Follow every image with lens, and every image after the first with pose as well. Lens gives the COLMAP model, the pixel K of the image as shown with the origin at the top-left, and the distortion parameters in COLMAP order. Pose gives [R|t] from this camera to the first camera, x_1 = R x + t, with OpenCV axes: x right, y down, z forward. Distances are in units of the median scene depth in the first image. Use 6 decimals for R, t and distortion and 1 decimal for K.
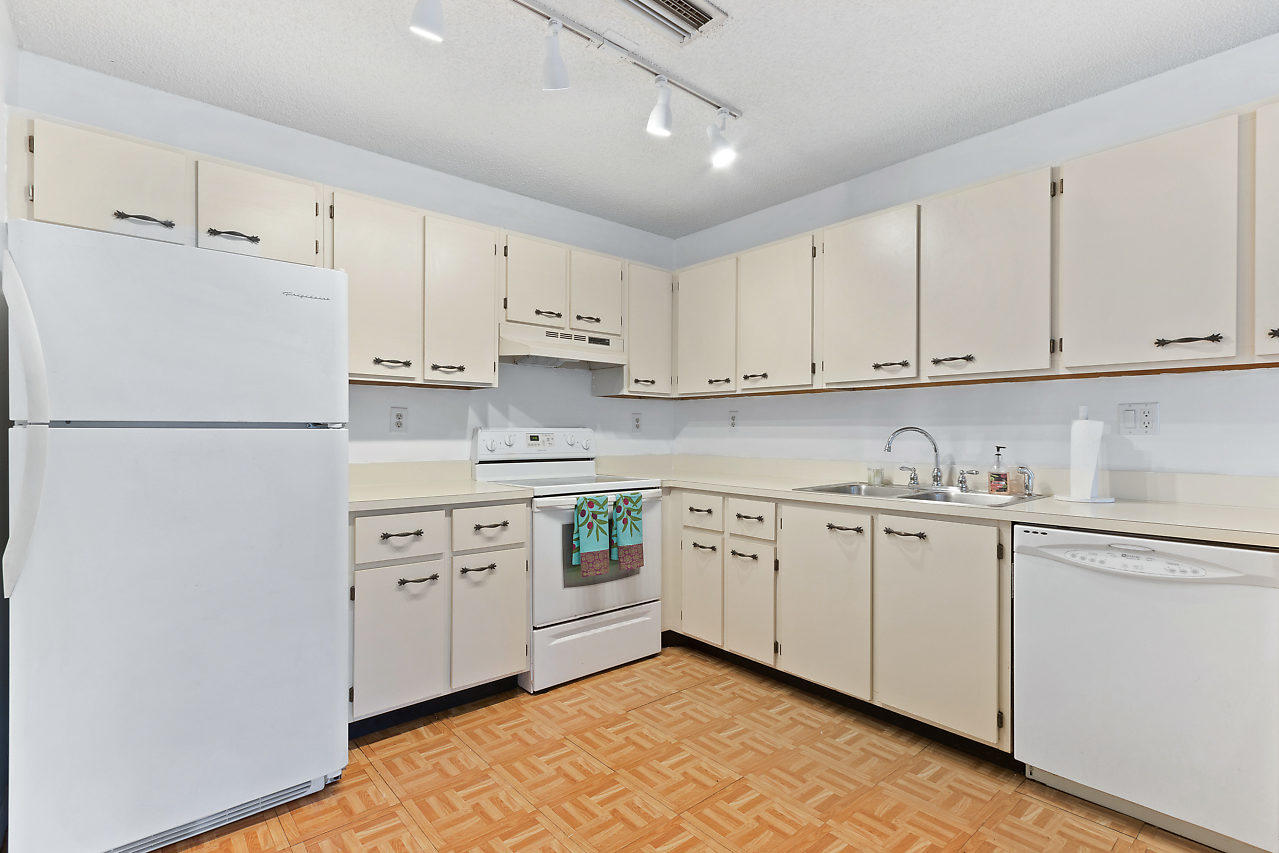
lens RADIAL K [[603.4, 0, 635.8], [0, 603.4, 432.0], [0, 0, 1]] dist [0.002285, 0.000318]
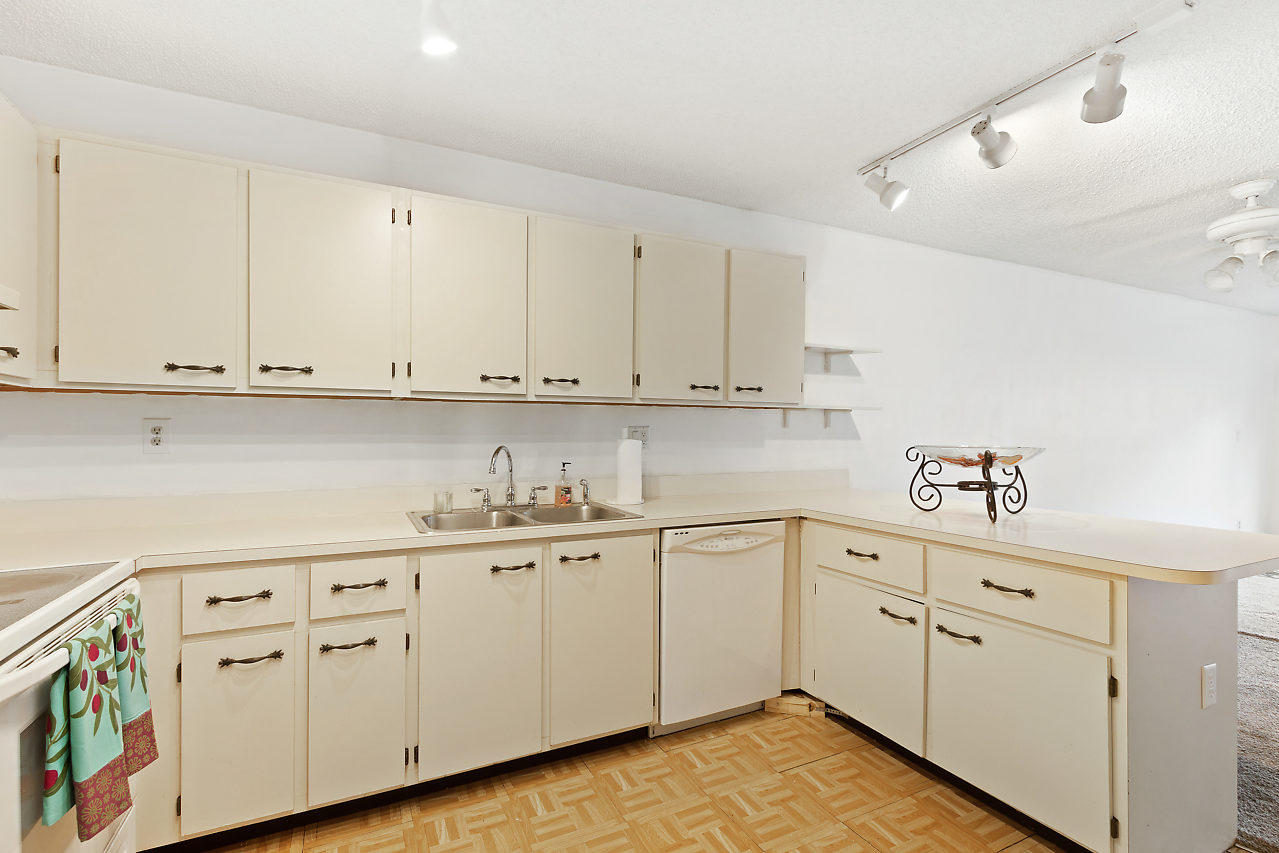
lens RADIAL K [[603.4, 0, 635.8], [0, 603.4, 432.0], [0, 0, 1]] dist [0.002285, 0.000318]
pose [[0.241227, -0.003200, 0.970463, -0.387415], [-0.001266, 0.999993, 0.003612, -0.031757], [-0.970468, -0.002100, 0.241222, 0.546033]]
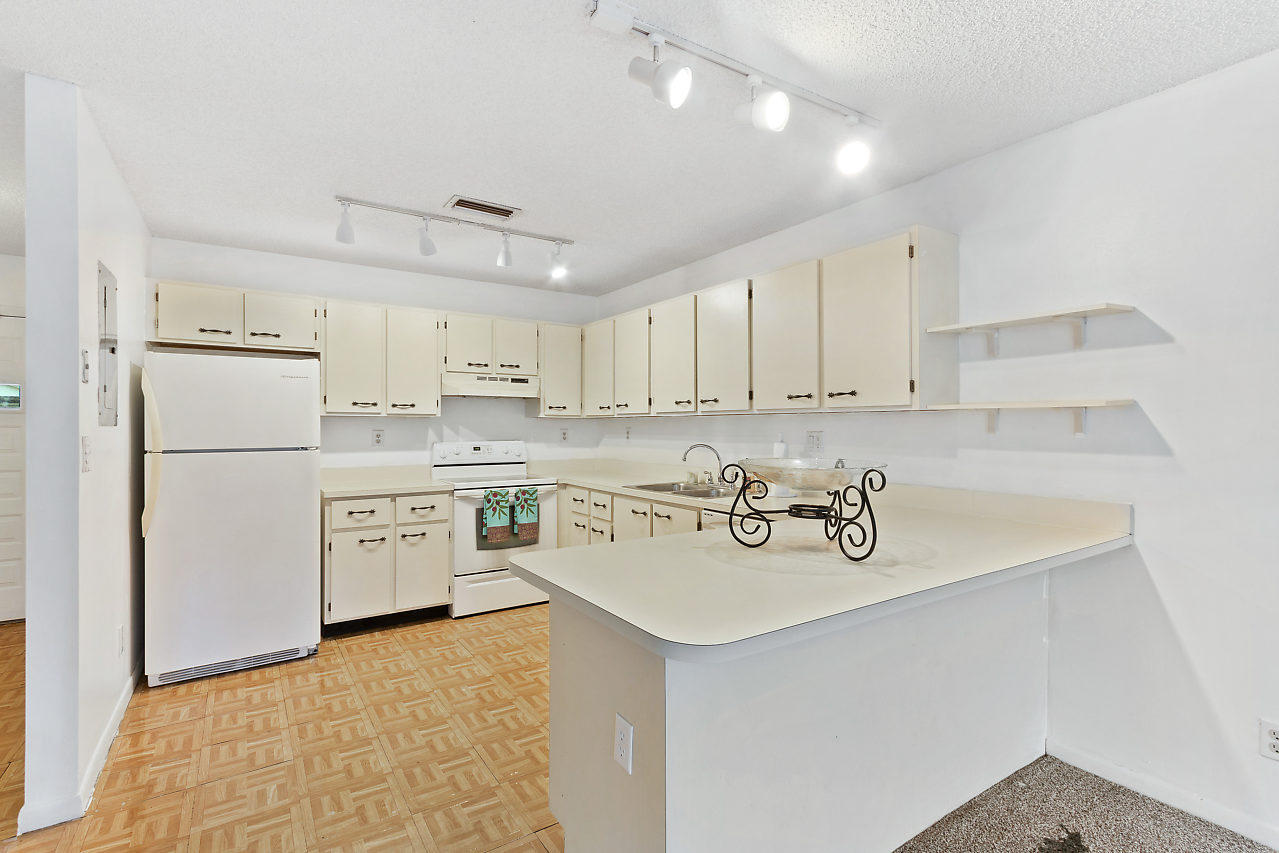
lens RADIAL K [[591.8, 0, 637.1], [0, 591.8, 424.0], [0, 0, 1]] dist [0.002573, 0.000197]
pose [[0.992301, -0.004474, -0.123769, 0.459633], [0.004000, 0.999984, -0.004086, -0.049462], [0.123786, 0.003559, 0.992303, -0.416949]]
